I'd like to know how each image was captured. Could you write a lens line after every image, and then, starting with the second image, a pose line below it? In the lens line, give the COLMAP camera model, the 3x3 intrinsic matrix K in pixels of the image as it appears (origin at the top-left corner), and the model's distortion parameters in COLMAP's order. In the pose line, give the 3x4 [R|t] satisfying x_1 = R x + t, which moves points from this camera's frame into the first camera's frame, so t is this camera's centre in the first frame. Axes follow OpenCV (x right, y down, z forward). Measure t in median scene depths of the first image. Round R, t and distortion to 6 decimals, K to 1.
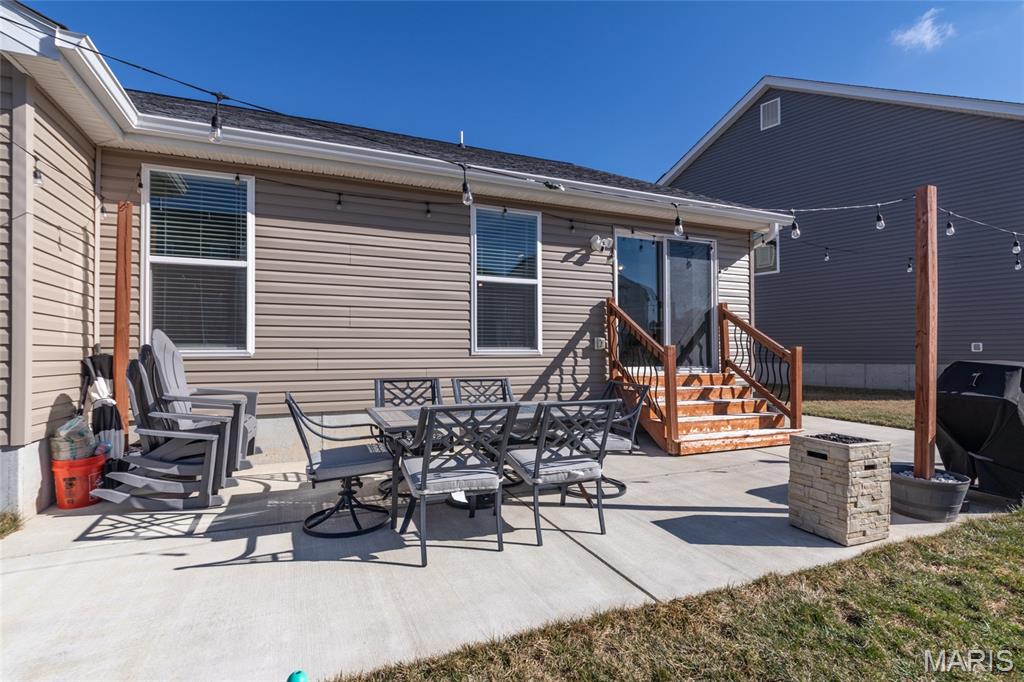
lens RADIAL K [[494.3, 0, 547.4], [0, 494.3, 351.4], [0, 0, 1]] dist [-0.001089, -0.001198]
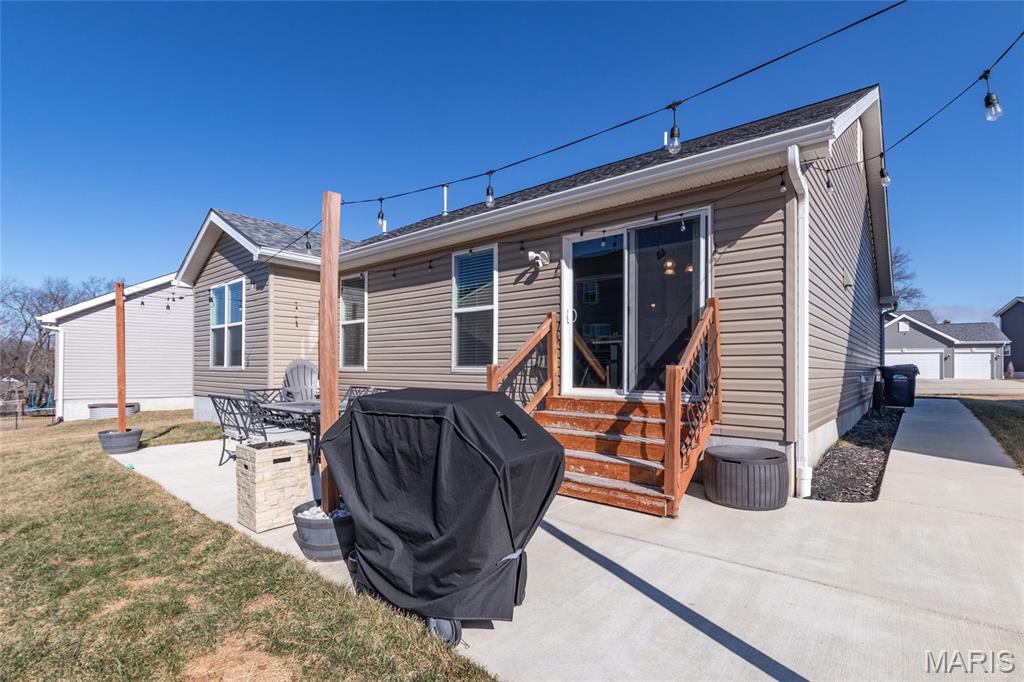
lens RADIAL K [[484.2, 0, 501.9], [0, 484.2, 363.0], [0, 0, 1]] dist [0.001859, 0.000026]
pose [[0.428542, -0.000714, -0.903522, 0.966333], [0.002072, 0.999998, 0.000193, -0.014415], [0.903520, -0.001955, 0.428542, 0.545772]]
